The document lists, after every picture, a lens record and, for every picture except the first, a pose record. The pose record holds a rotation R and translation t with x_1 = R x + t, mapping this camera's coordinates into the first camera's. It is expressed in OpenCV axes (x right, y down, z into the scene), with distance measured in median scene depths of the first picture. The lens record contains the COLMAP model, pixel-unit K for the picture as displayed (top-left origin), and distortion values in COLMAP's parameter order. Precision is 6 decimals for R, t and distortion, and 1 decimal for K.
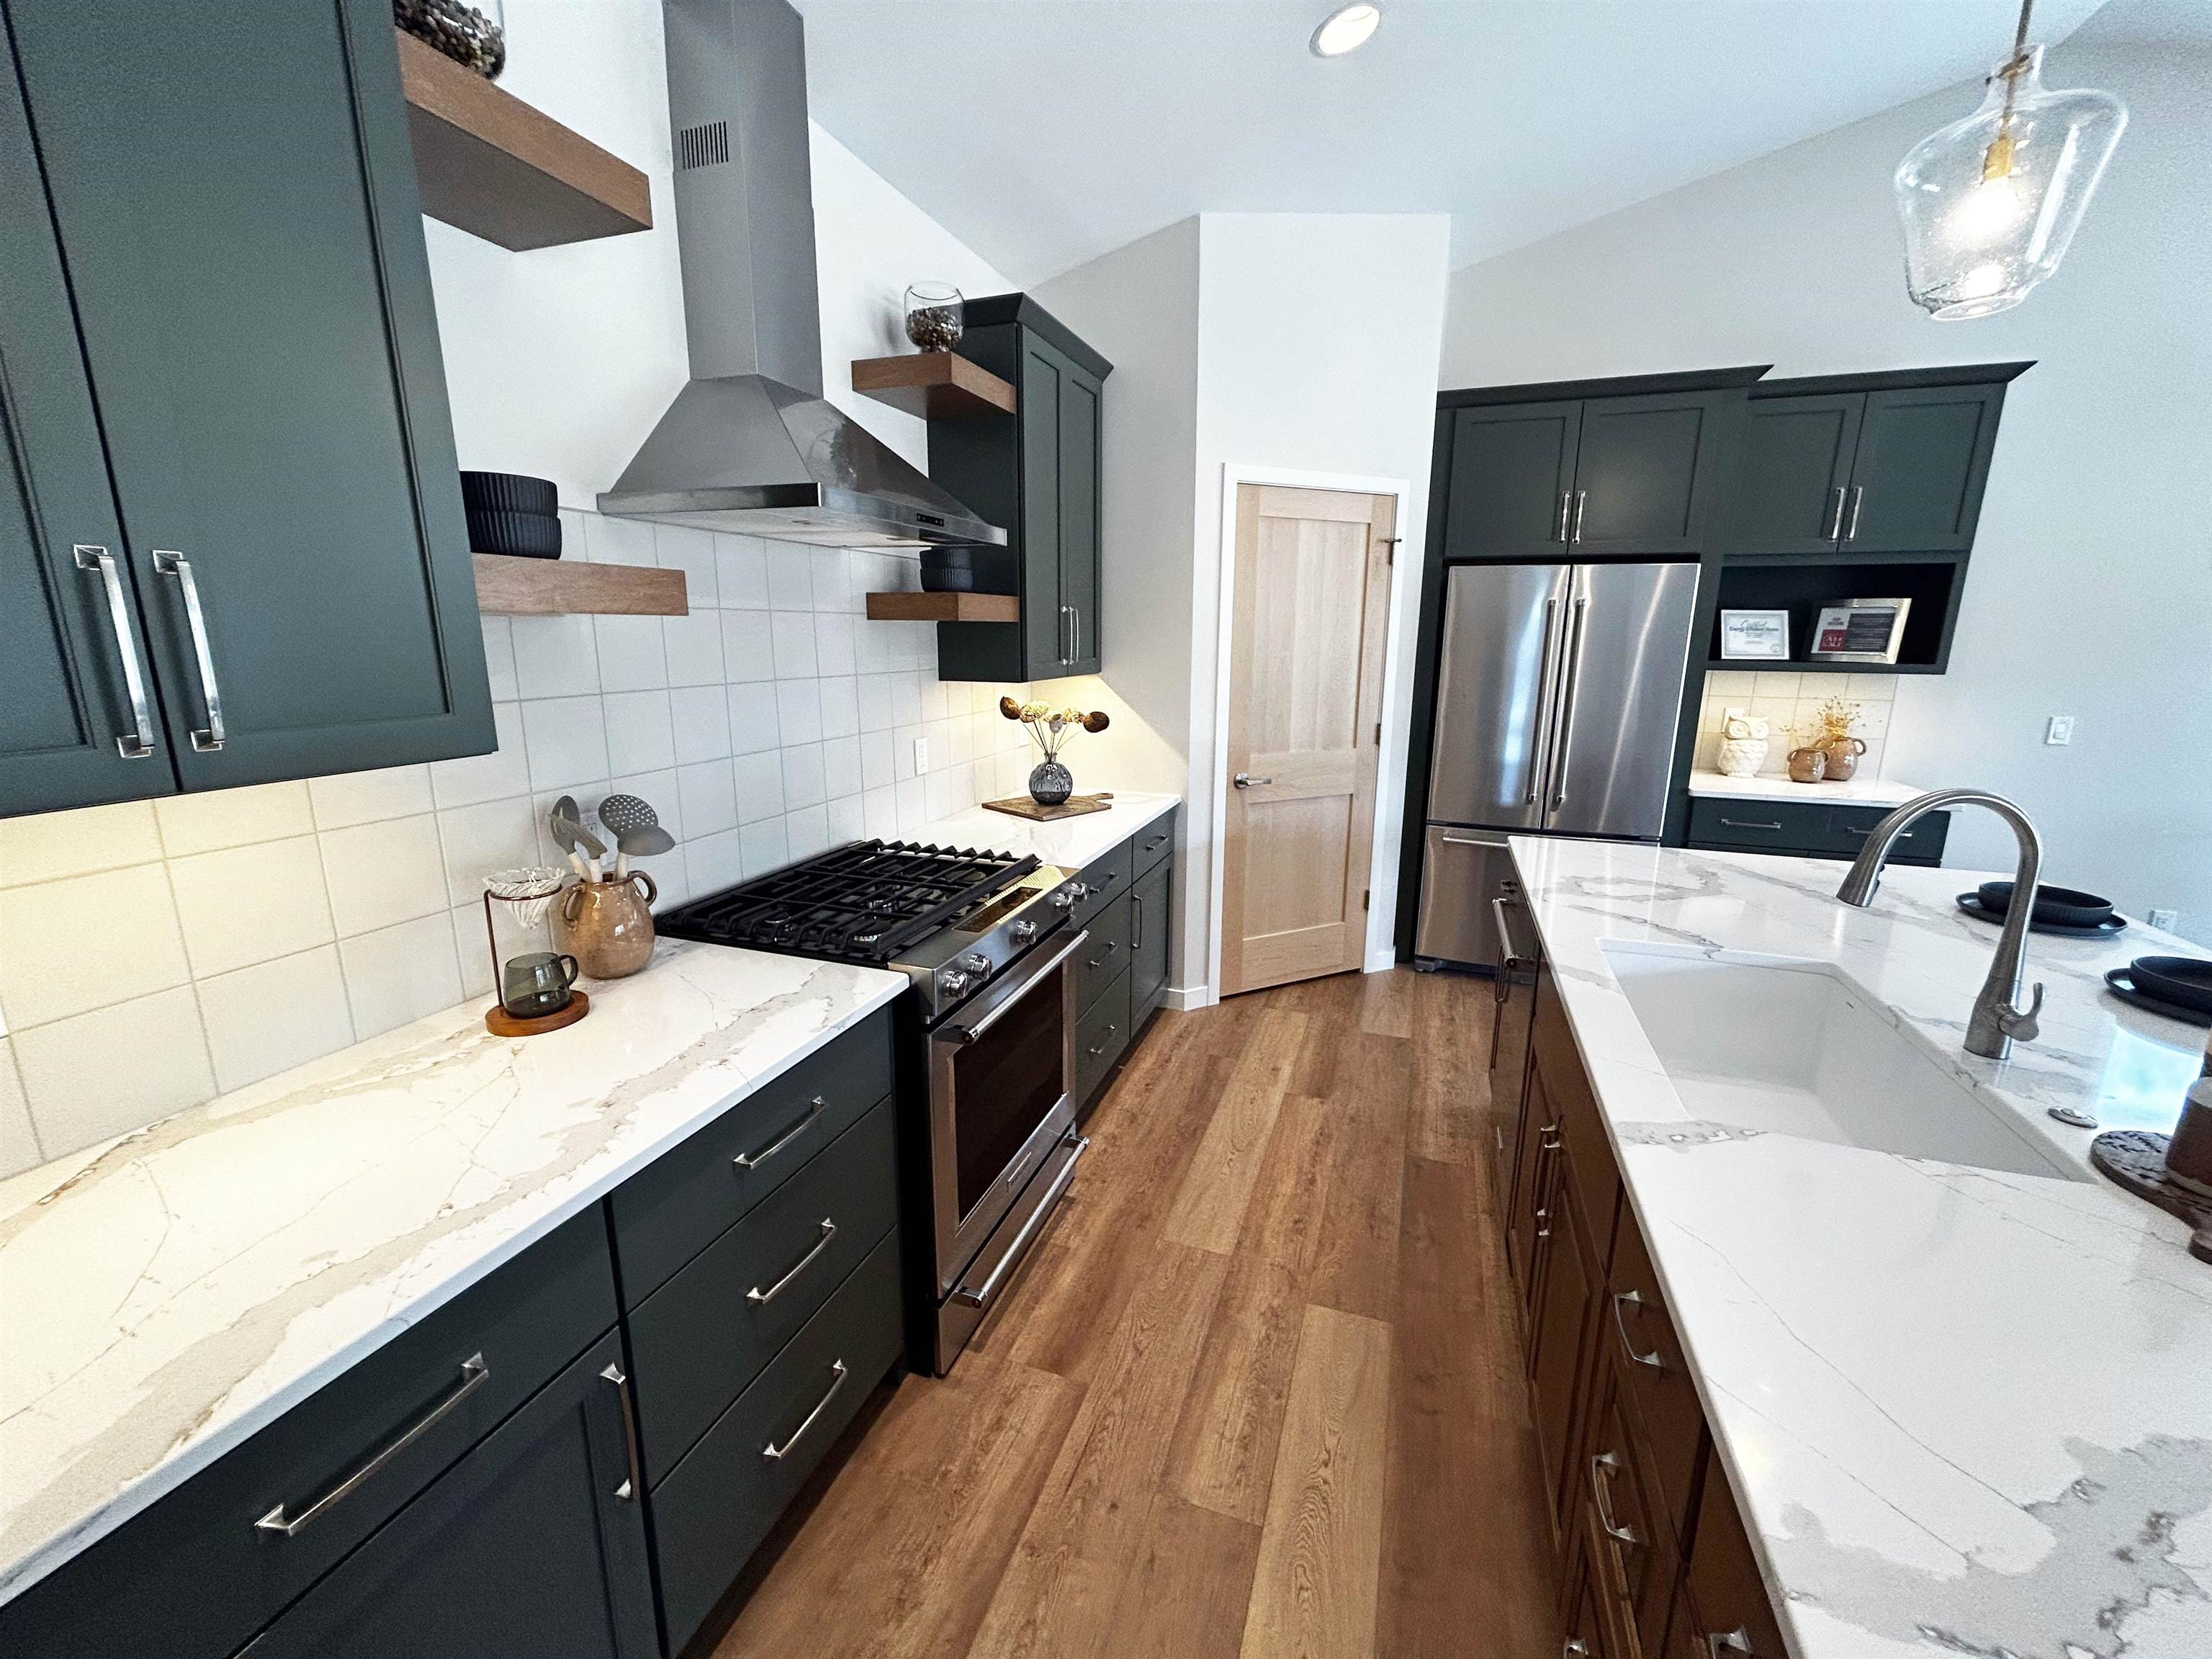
lens RADIAL K [[888.3, 0, 1105.5], [0, 888.3, 827.4], [0, 0, 1]] dist [0.000538, -0.001185]
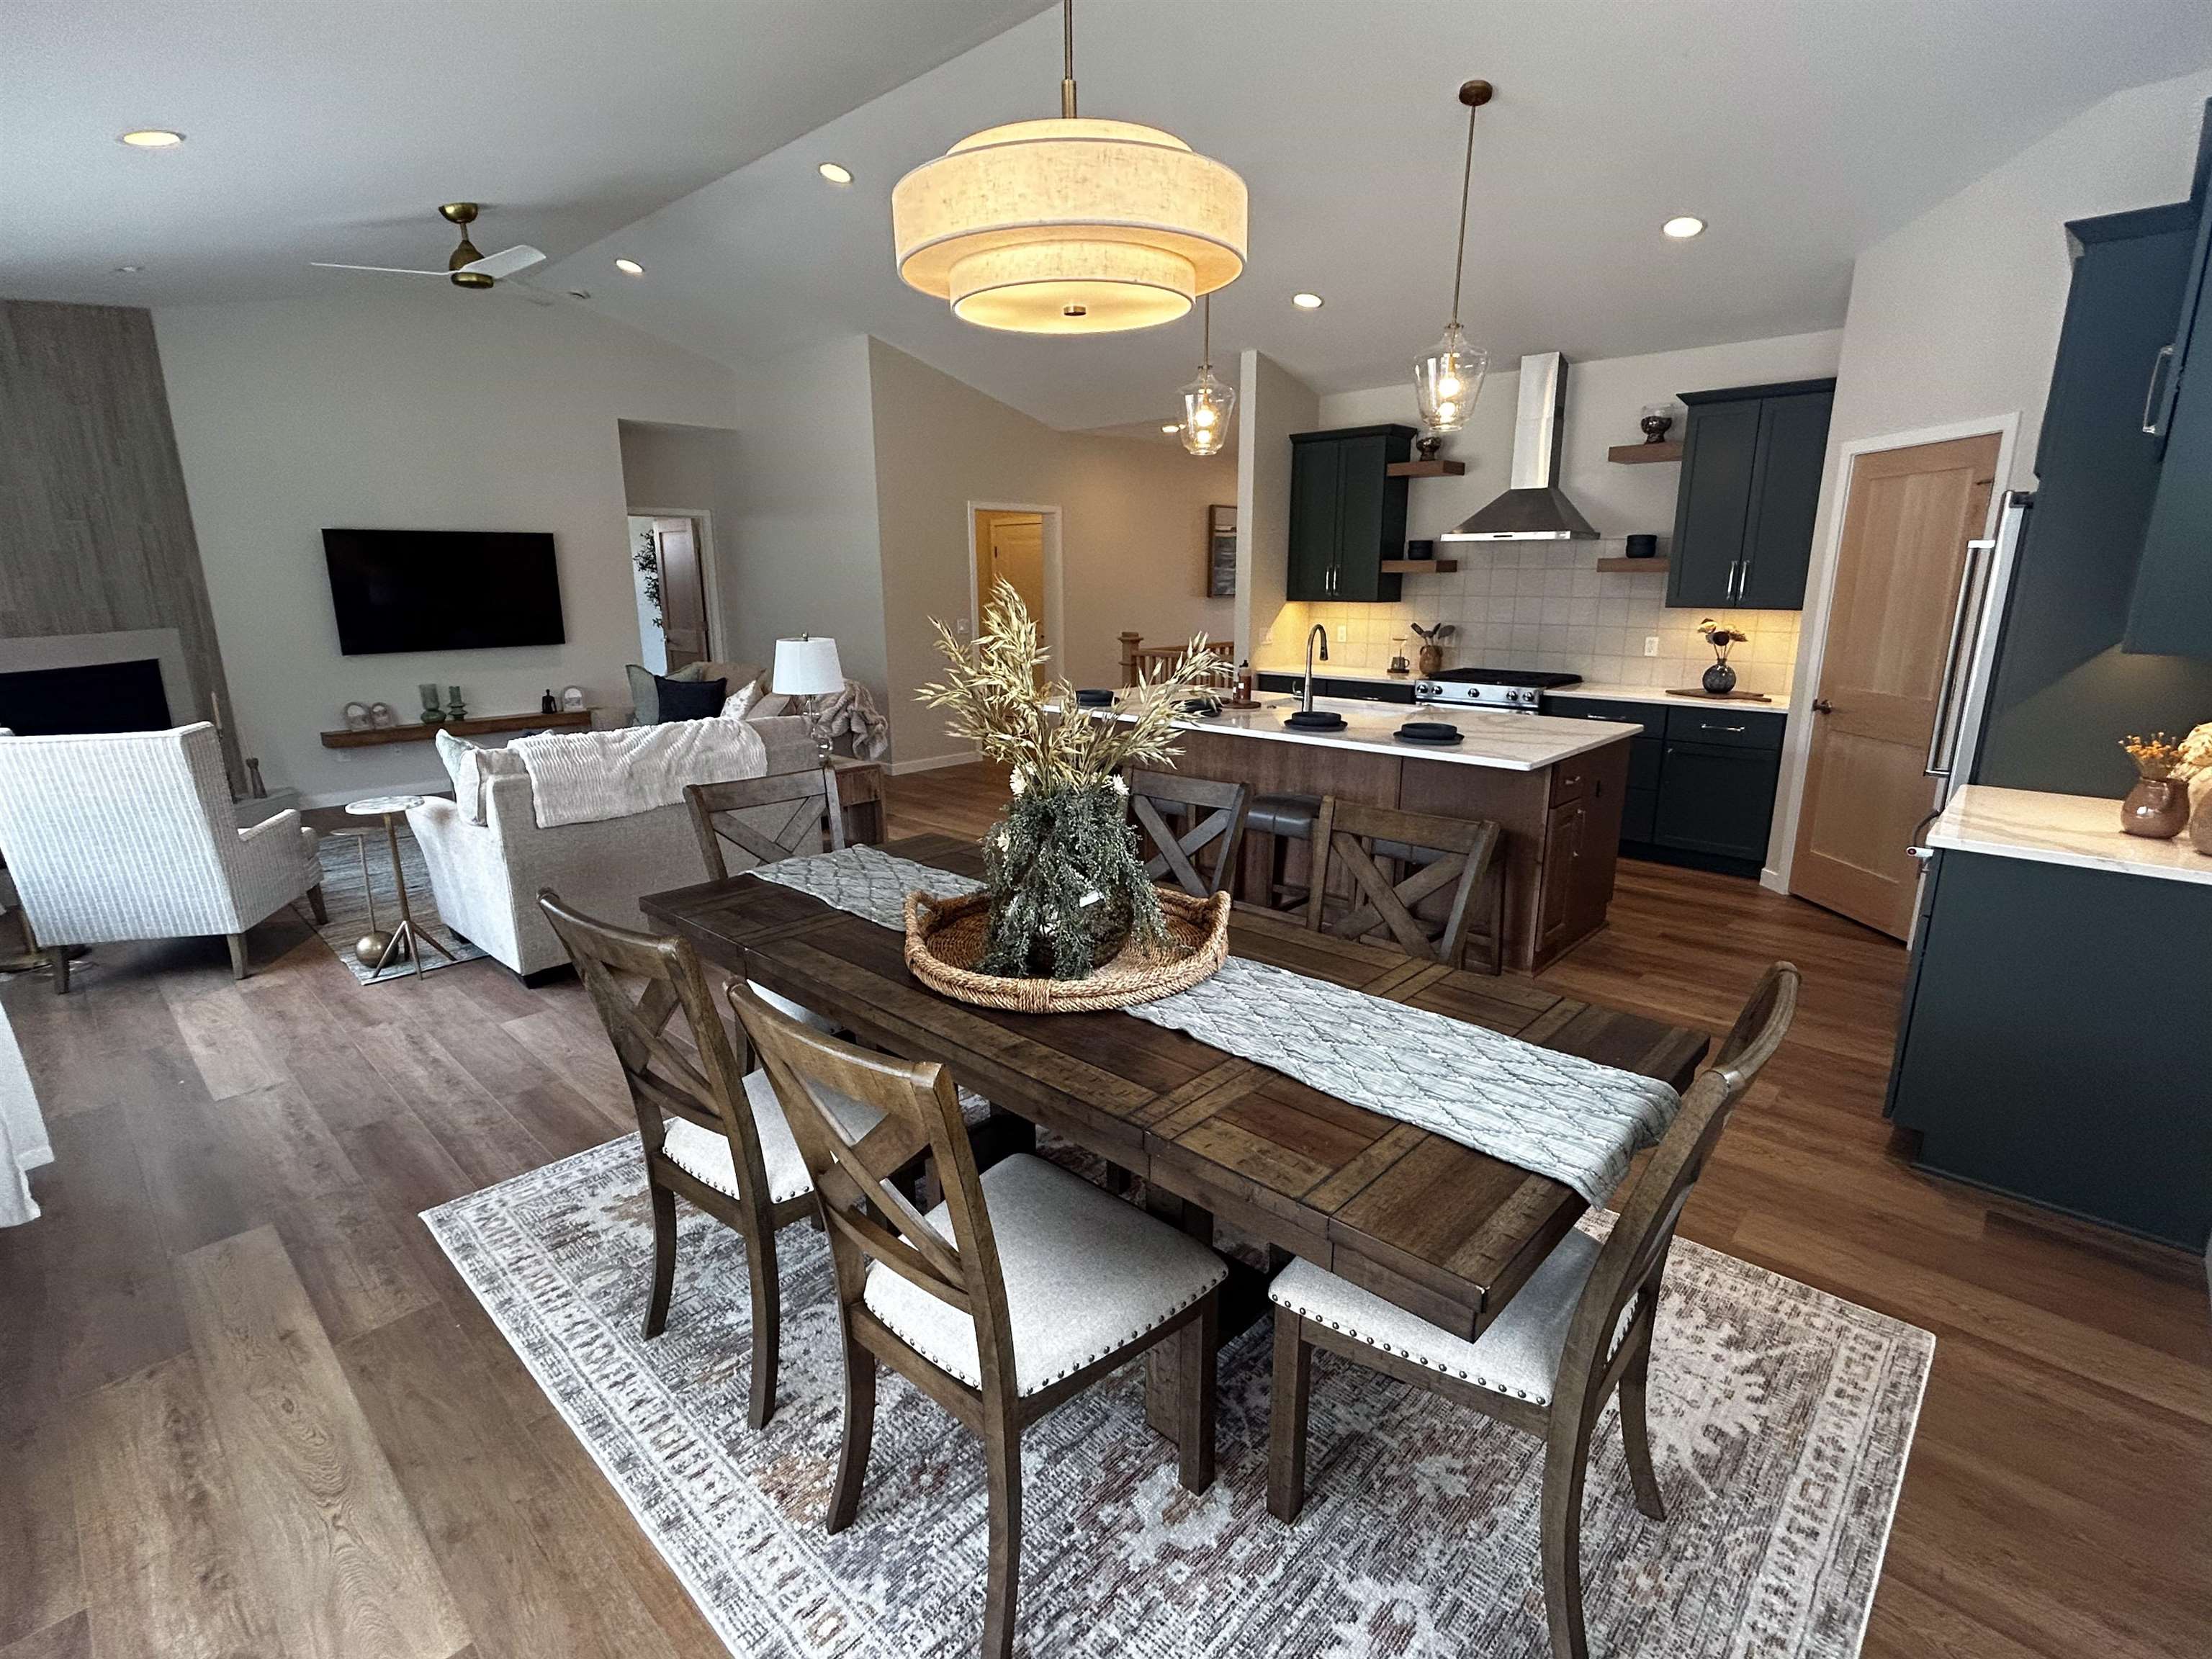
lens RADIAL K [[1049.3, 0, 1106.0], [0, 1049.3, 829.5], [0, 0, 1]] dist [-0.000722, -0.000253]
pose [[-0.393749, 0.216839, -0.893276, 2.139863], [-0.199080, 0.928598, 0.313166, -0.173993], [0.897401, 0.301142, -0.322467, 0.769743]]
